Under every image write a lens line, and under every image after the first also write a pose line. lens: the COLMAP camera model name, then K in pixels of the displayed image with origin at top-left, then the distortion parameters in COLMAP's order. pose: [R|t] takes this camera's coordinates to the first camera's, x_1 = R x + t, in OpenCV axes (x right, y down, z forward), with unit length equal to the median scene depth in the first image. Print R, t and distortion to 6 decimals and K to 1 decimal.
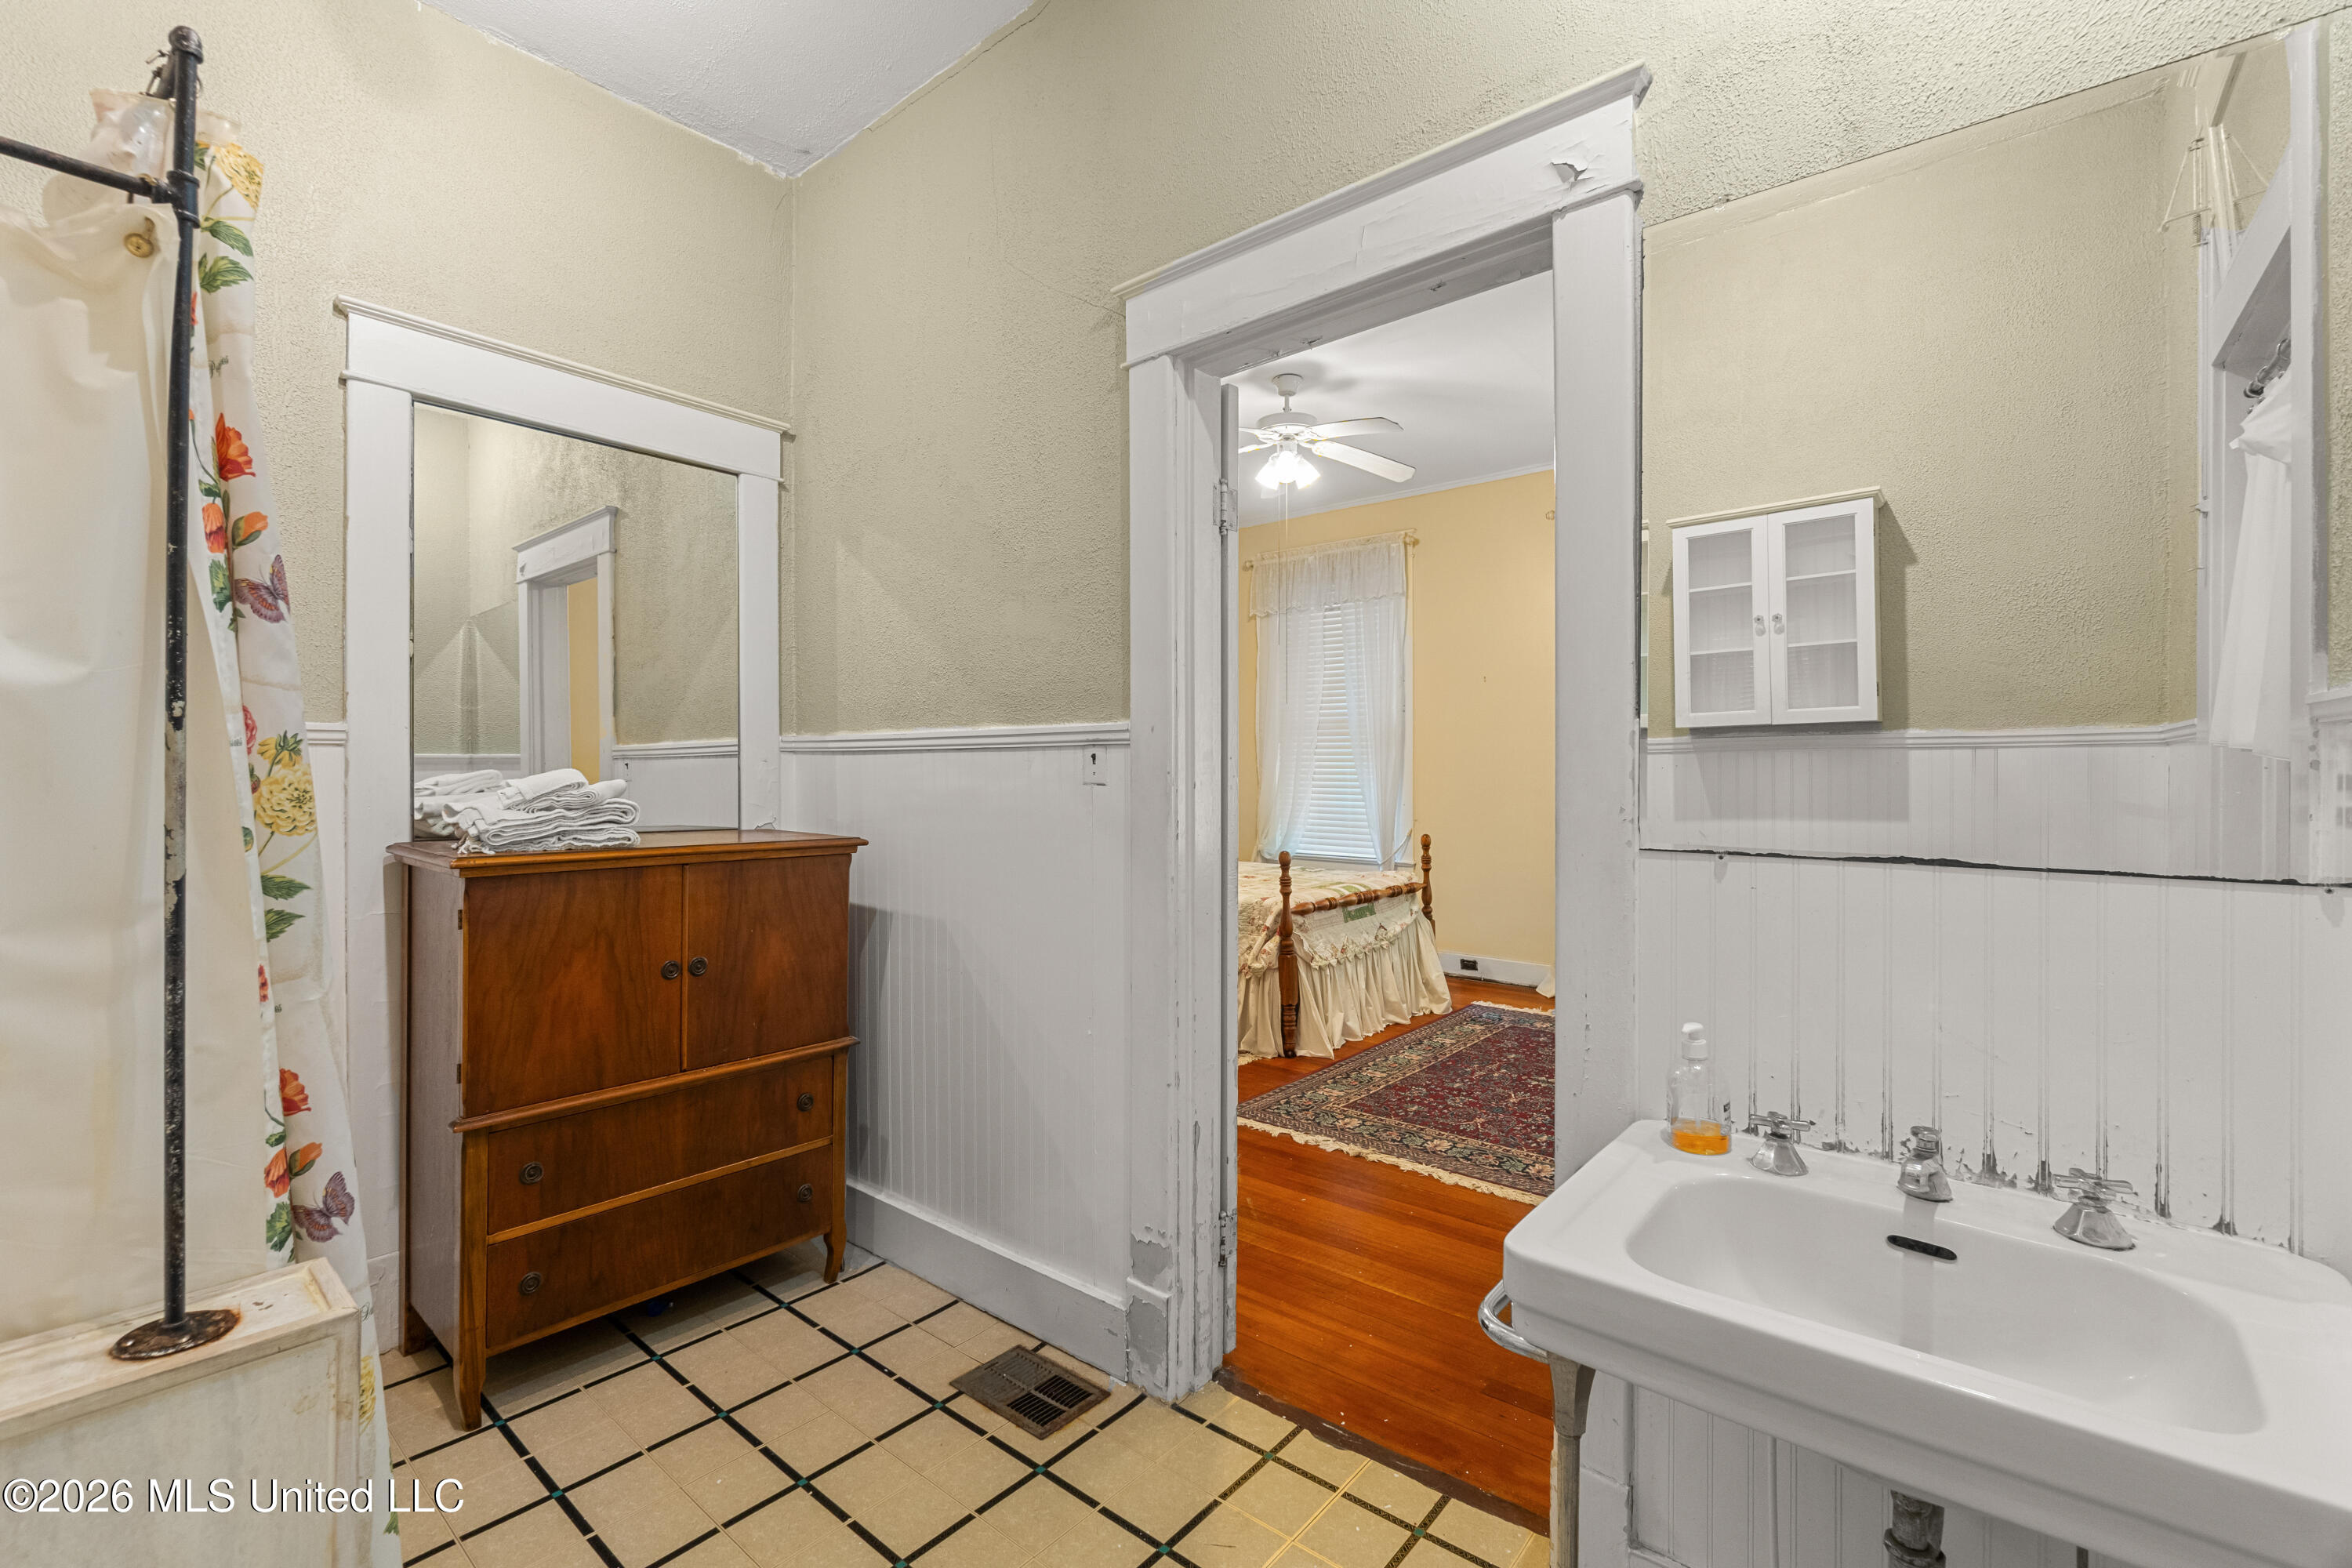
lens RADIAL K [[1041.1, 0, 1158.7], [0, 1041.1, 777.0], [0, 0, 1]] dist [0.000087, 0.000547]
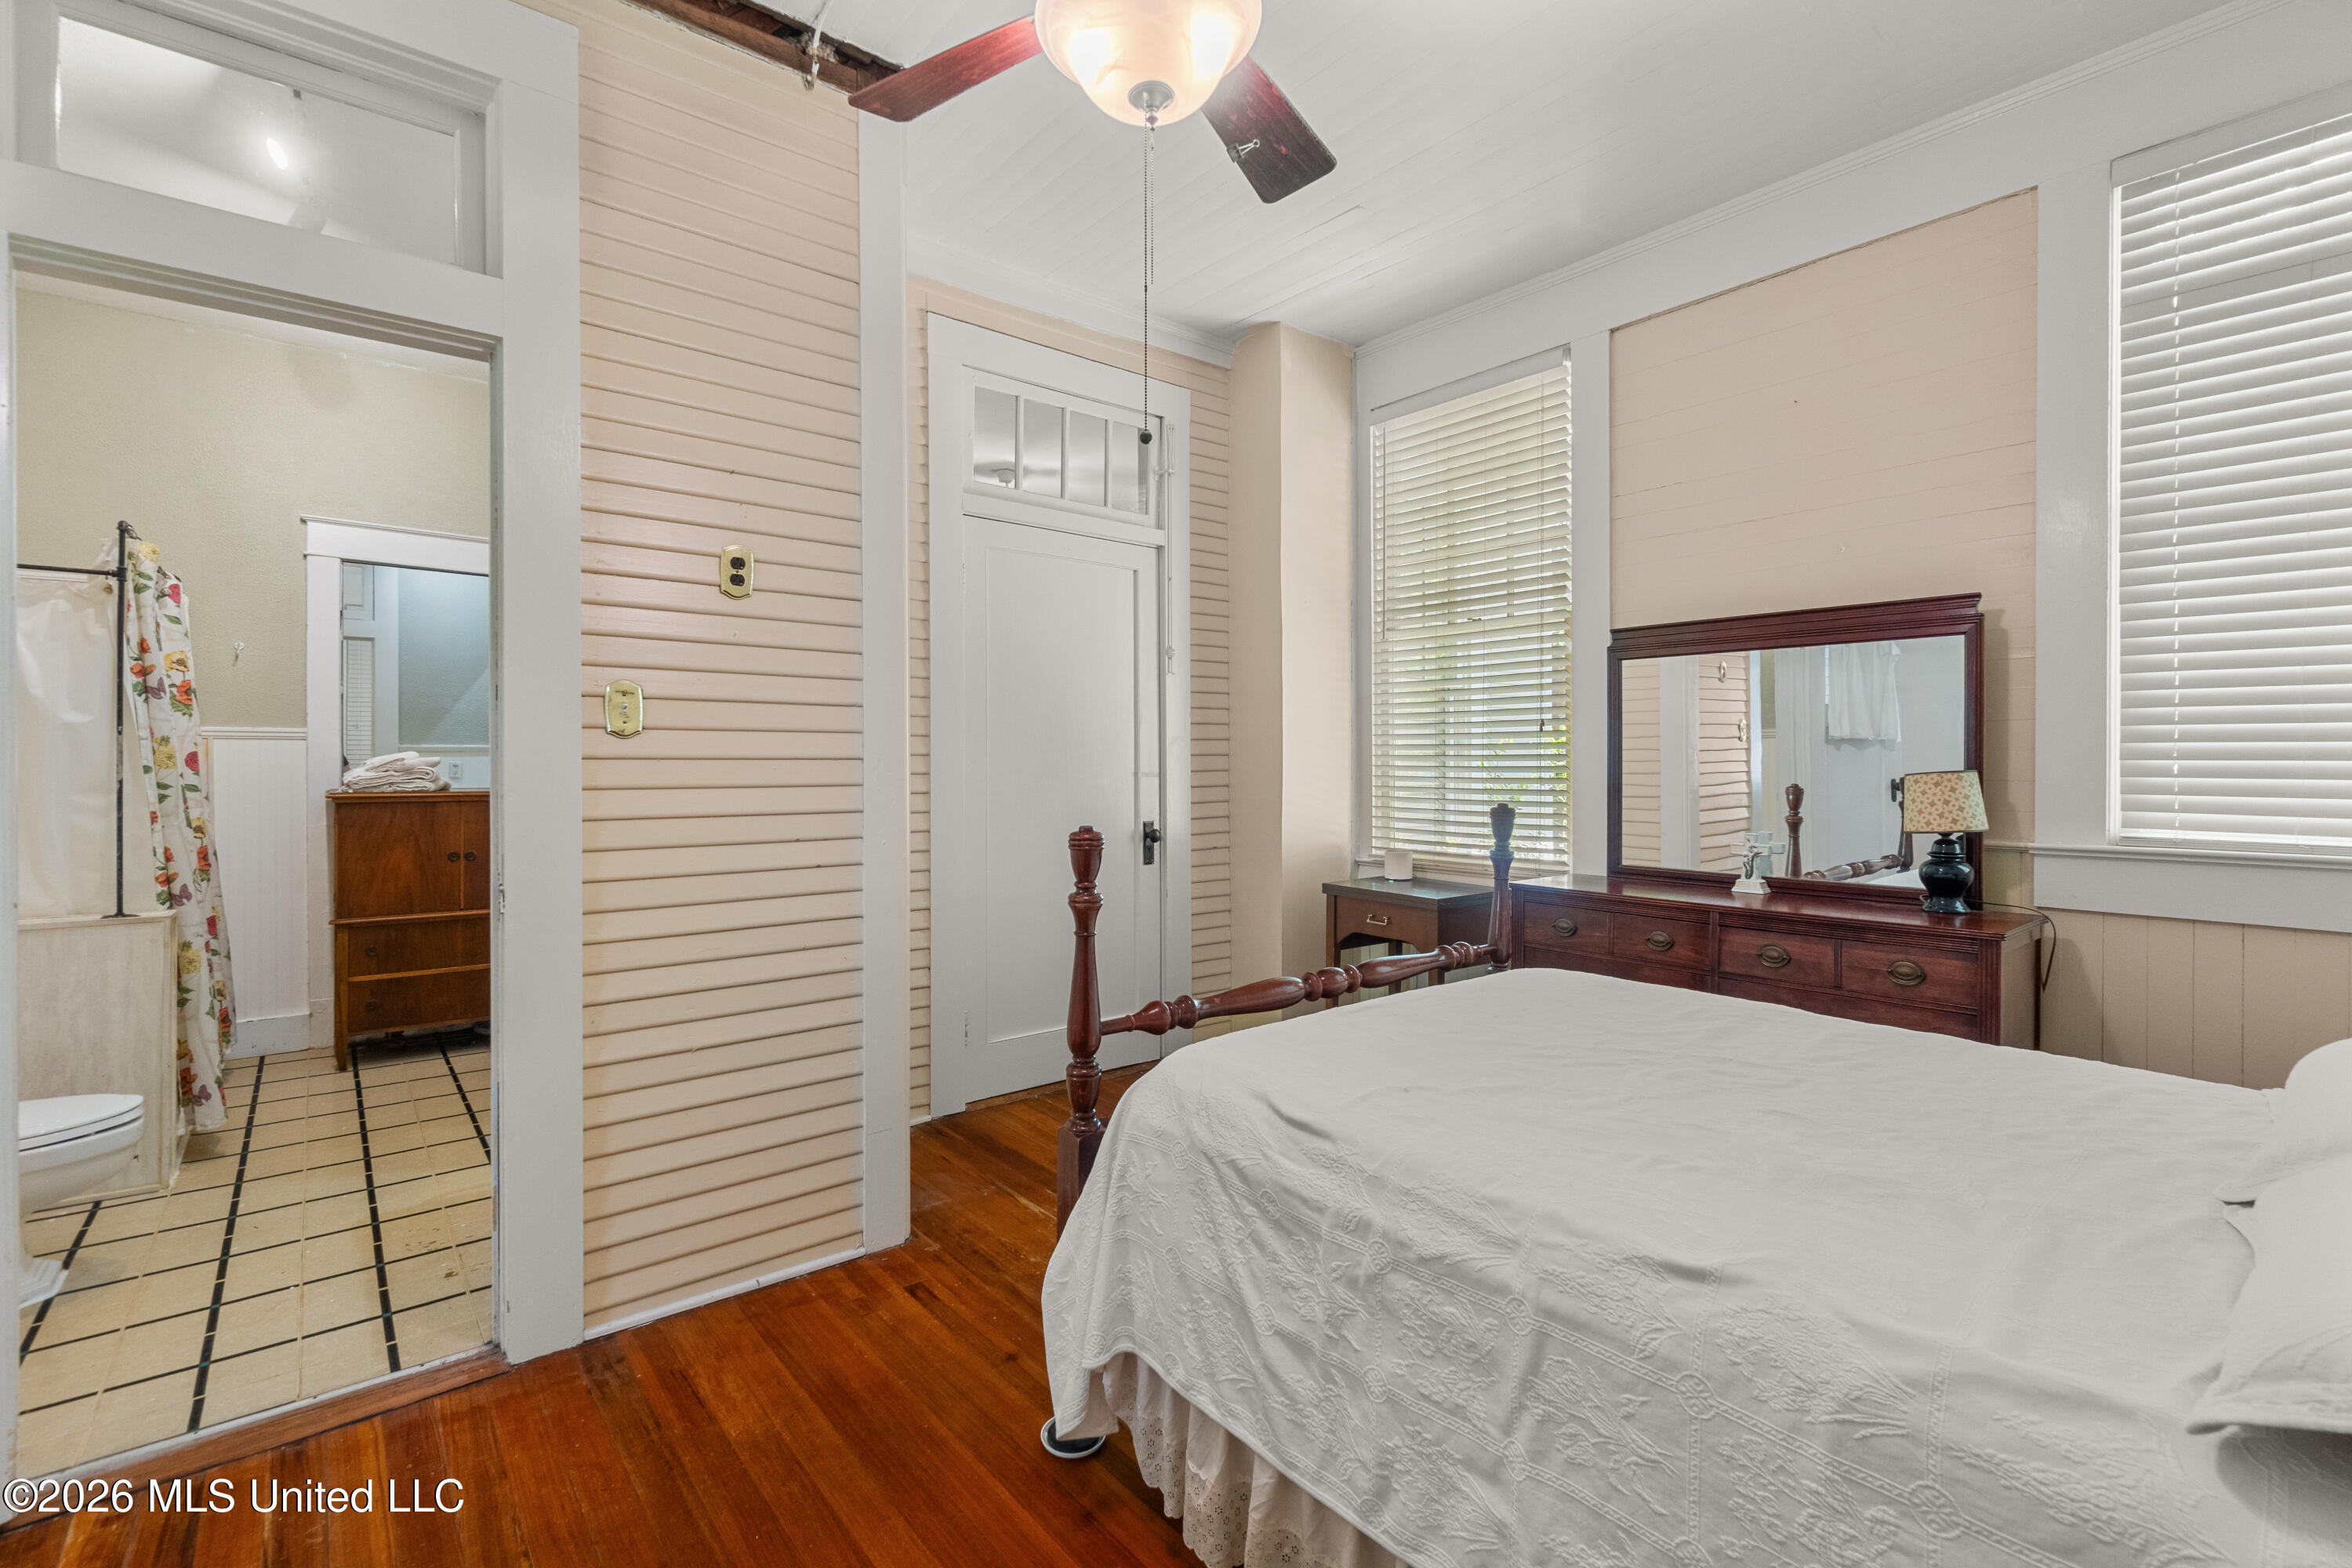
lens RADIAL K [[1041.1, 0, 1174.1], [0, 1041.1, 777.8], [0, 0, 1]] dist [0.000087, 0.000547]
pose [[0.988111, 0.006464, -0.153607, 1.238950], [-0.005649, 0.999968, 0.005740, 0.023169], [0.153639, -0.004804, 0.988115, -0.756907]]
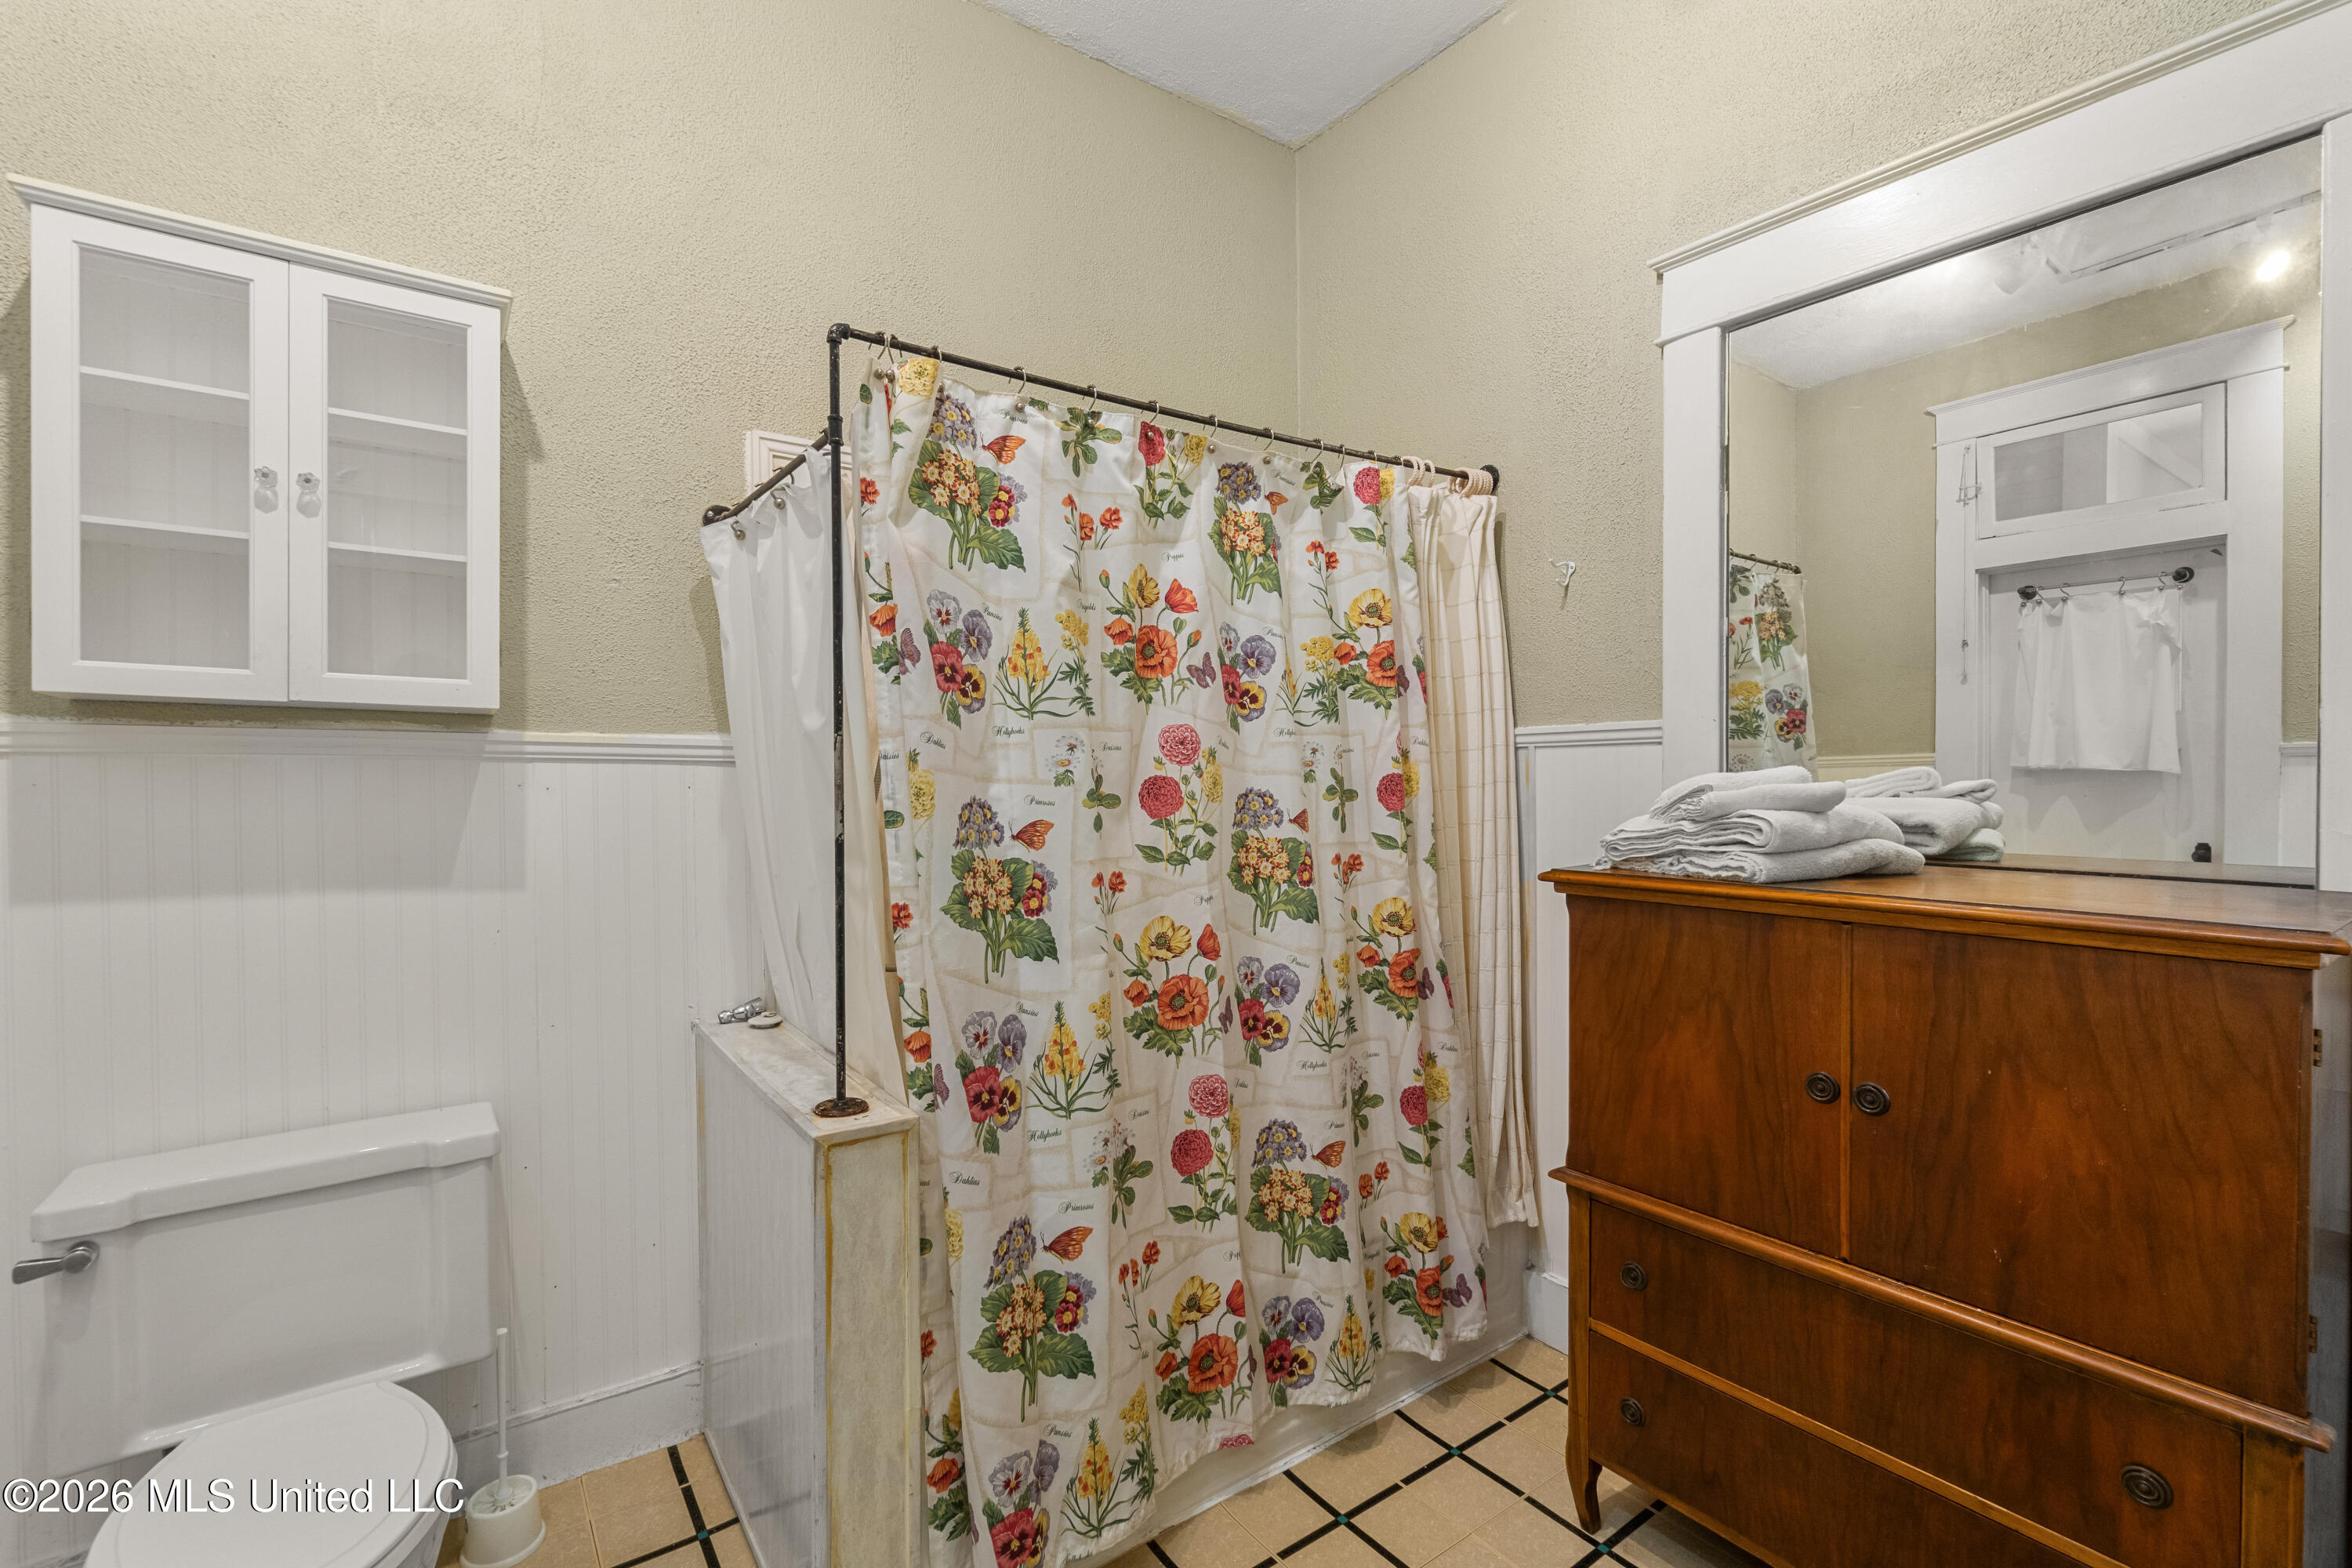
lens RADIAL K [[1041.1, 0, 1175.3], [0, 1041.1, 789.0], [0, 0, 1]] dist [0.000087, 0.000547]
pose [[-0.228386, 0.010052, -0.973519, 0.245059], [-0.001439, 0.999942, 0.010662, 0.000194], [0.973570, 0.003836, -0.228358, 0.827575]]
